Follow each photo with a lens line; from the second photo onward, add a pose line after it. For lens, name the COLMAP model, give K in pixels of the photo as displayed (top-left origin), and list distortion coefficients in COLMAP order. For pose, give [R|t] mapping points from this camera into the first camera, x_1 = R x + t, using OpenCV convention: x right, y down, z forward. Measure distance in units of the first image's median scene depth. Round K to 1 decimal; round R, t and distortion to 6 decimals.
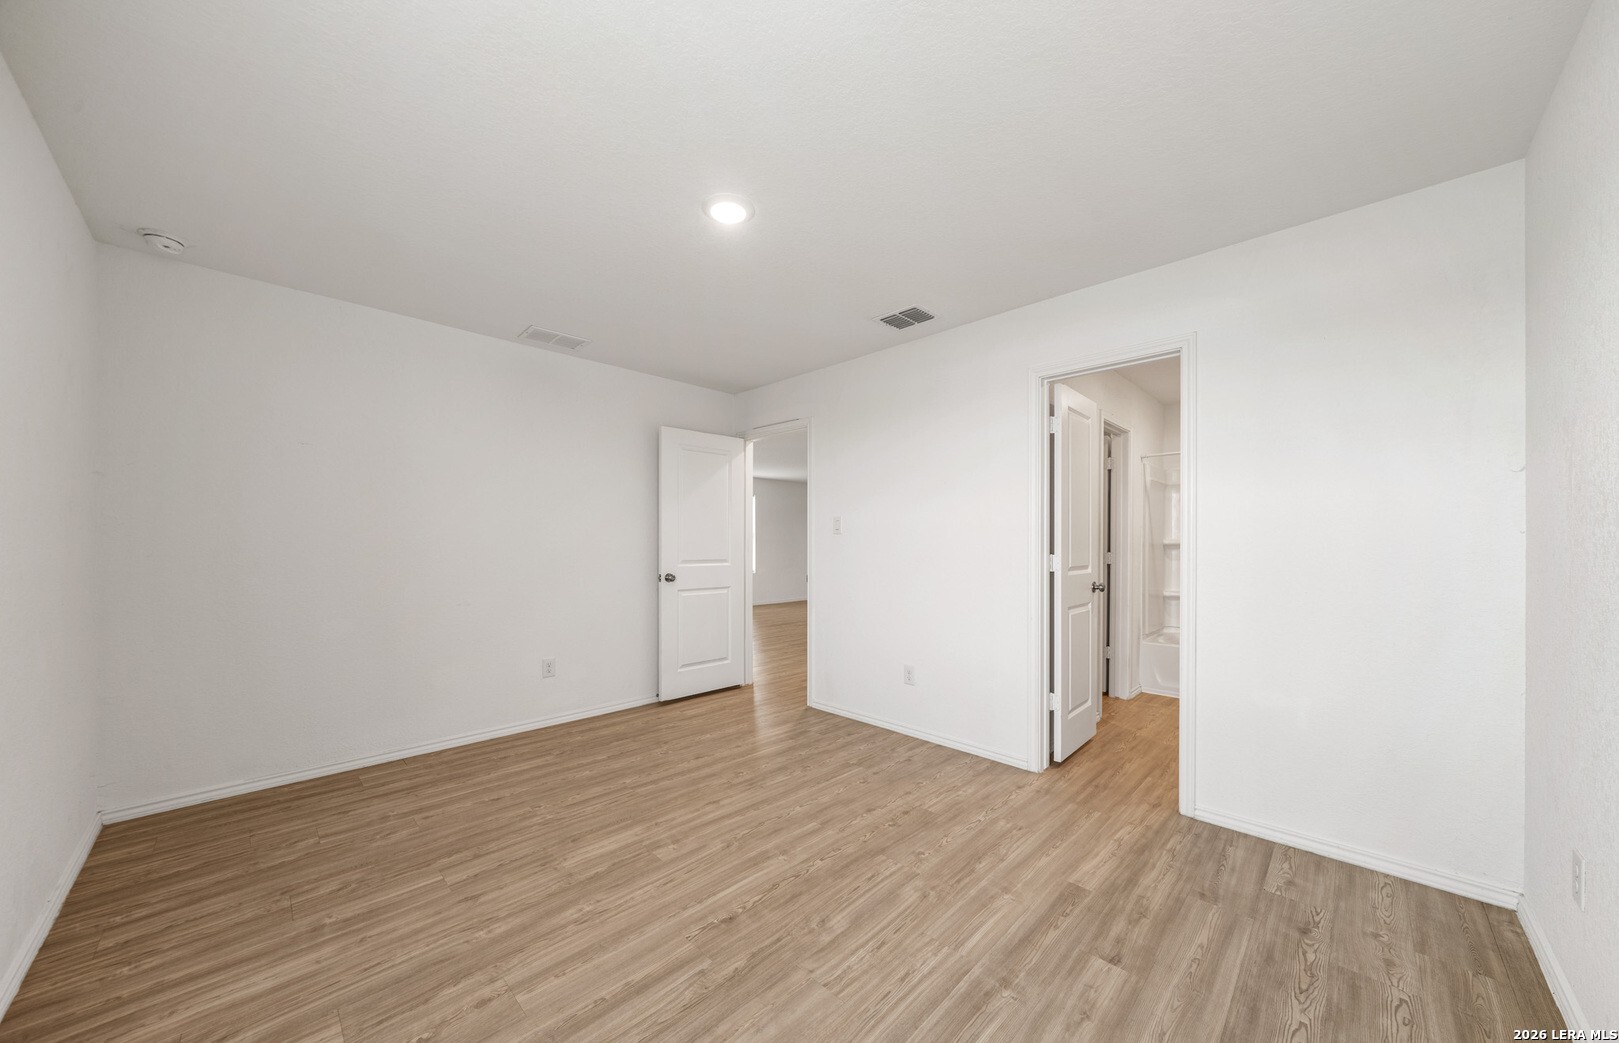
lens RADIAL K [[558.1, 0, 810.2], [0, 558.1, 534.4], [0, 0, 1]] dist [-0.003568, -0.000337]
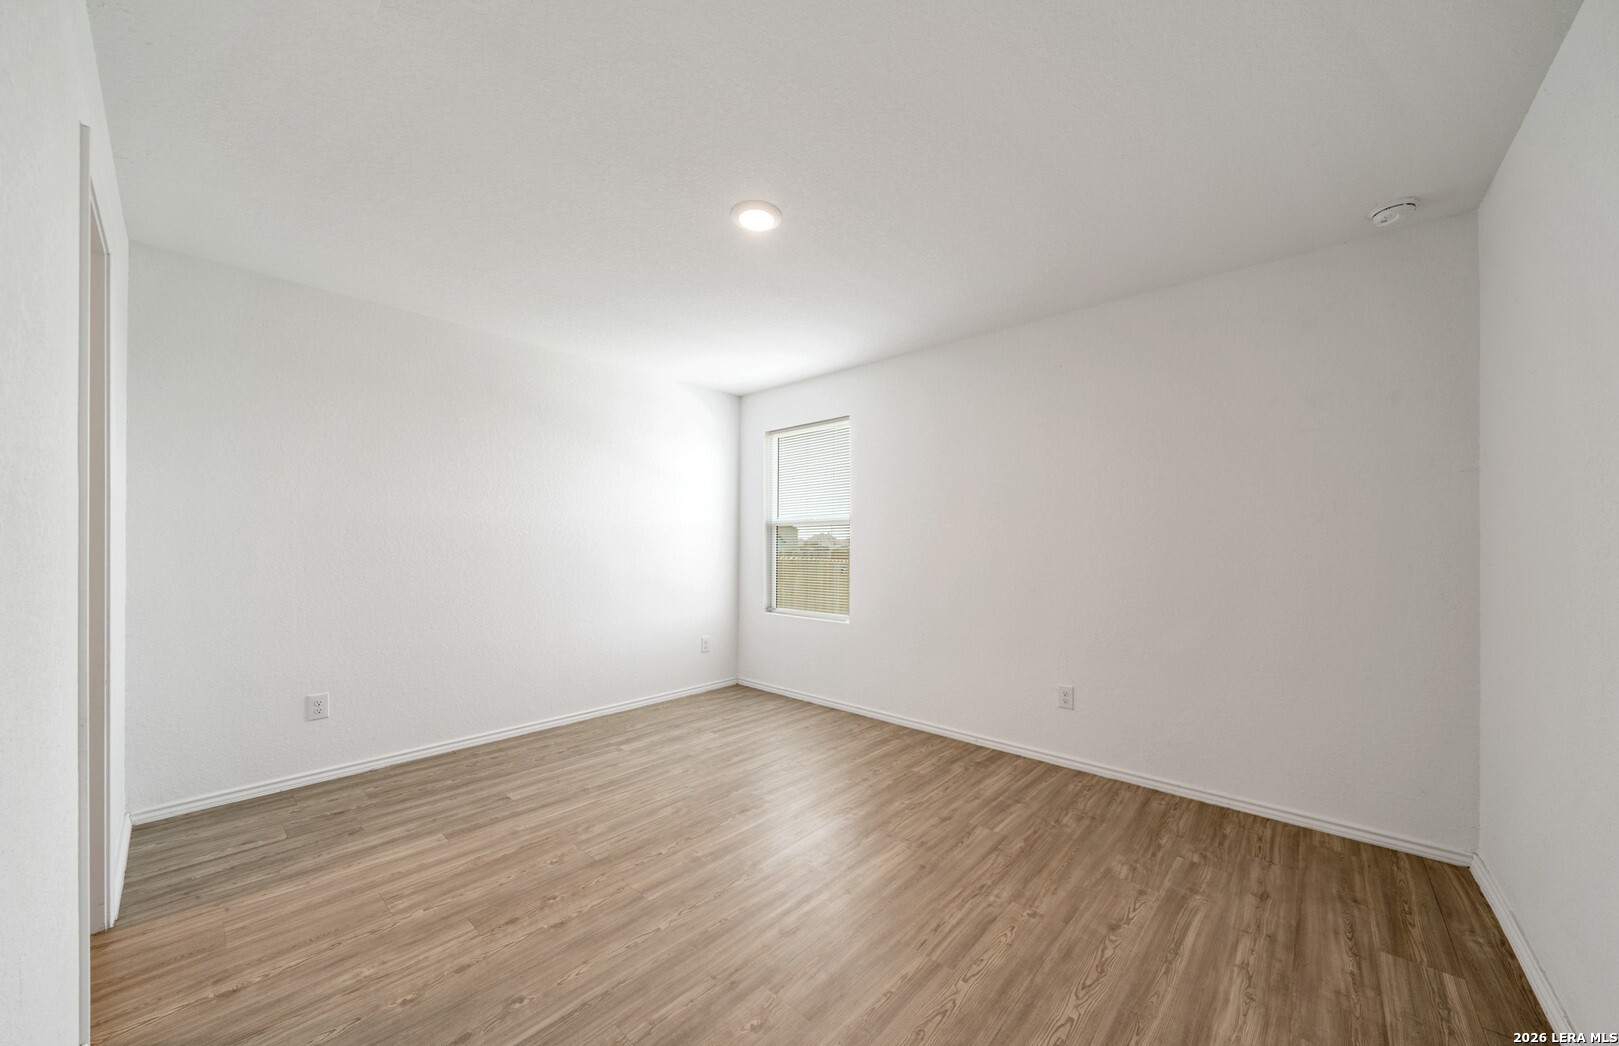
lens RADIAL K [[558.1, 0, 814.0], [0, 558.1, 551.9], [0, 0, 1]] dist [-0.003568, -0.000337]
pose [[-0.998278, -0.006701, -0.058283, -0.193368], [-0.006191, 0.999941, -0.008929, 0.037498], [0.058340, -0.008553, -0.998260, 1.995398]]
